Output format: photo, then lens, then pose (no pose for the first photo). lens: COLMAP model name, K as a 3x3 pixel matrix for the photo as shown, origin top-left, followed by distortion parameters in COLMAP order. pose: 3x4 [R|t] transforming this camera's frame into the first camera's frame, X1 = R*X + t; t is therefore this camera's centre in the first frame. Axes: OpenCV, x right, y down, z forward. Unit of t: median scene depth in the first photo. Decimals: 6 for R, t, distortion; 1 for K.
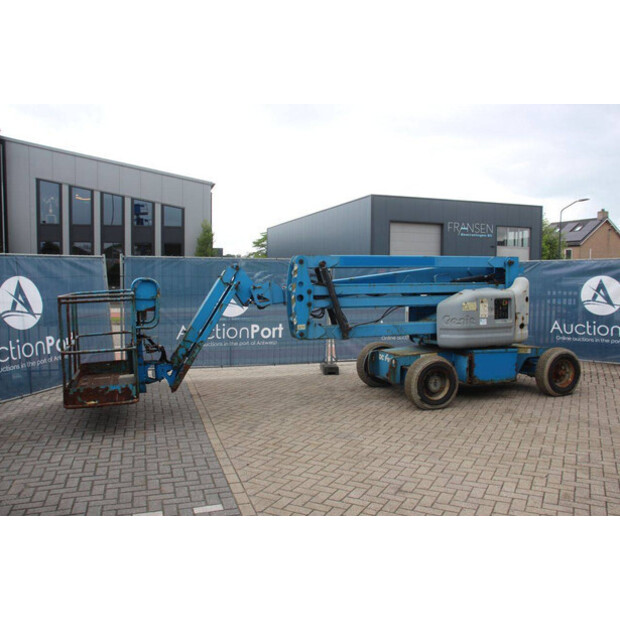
lens RADIAL K [[535.1, 0, 310.5], [0, 535.1, 304.4], [0, 0, 1]] dist [-0.163169, 0.170864]
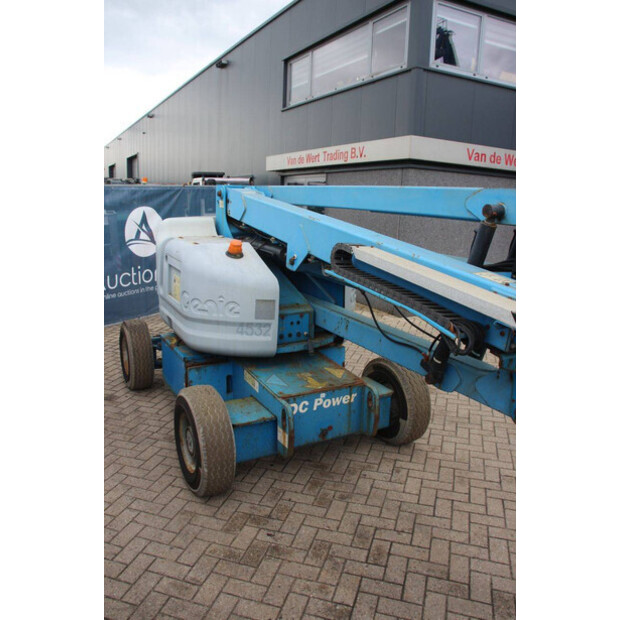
lens RADIAL K [[535.1, 0, 310.5], [0, 535.1, 304.4], [0, 0, 1]] dist [-0.163169, 0.170864]
pose [[-0.145180, -0.217453, 0.965214, -0.292829], [0.065247, 0.971322, 0.228643, -0.089014], [-0.987252, 0.096171, -0.126828, 1.069353]]
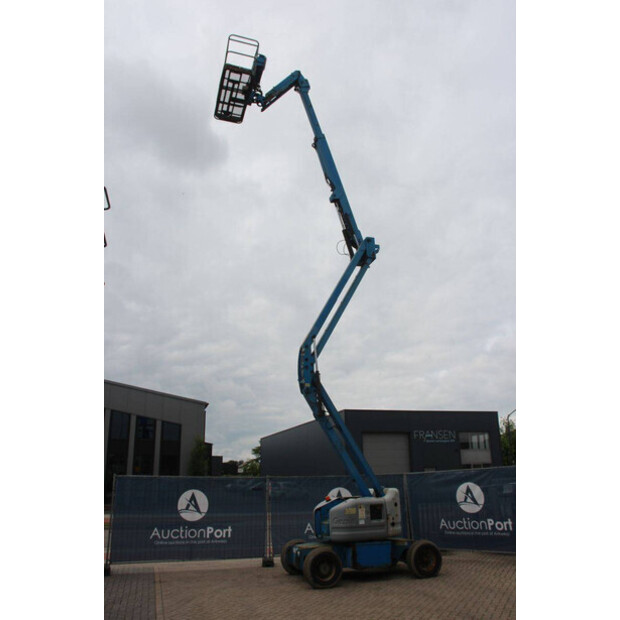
lens RADIAL K [[499.9, 0, 307.2], [0, 499.9, 320.3], [0, 0, 1]] dist [-0.149457, 0.125623]
pose [[0.999776, -0.021170, 0.000696, 0.180902], [0.020005, 0.932923, -0.359519, -0.003423], [0.006962, 0.359452, 0.933138, -0.393825]]
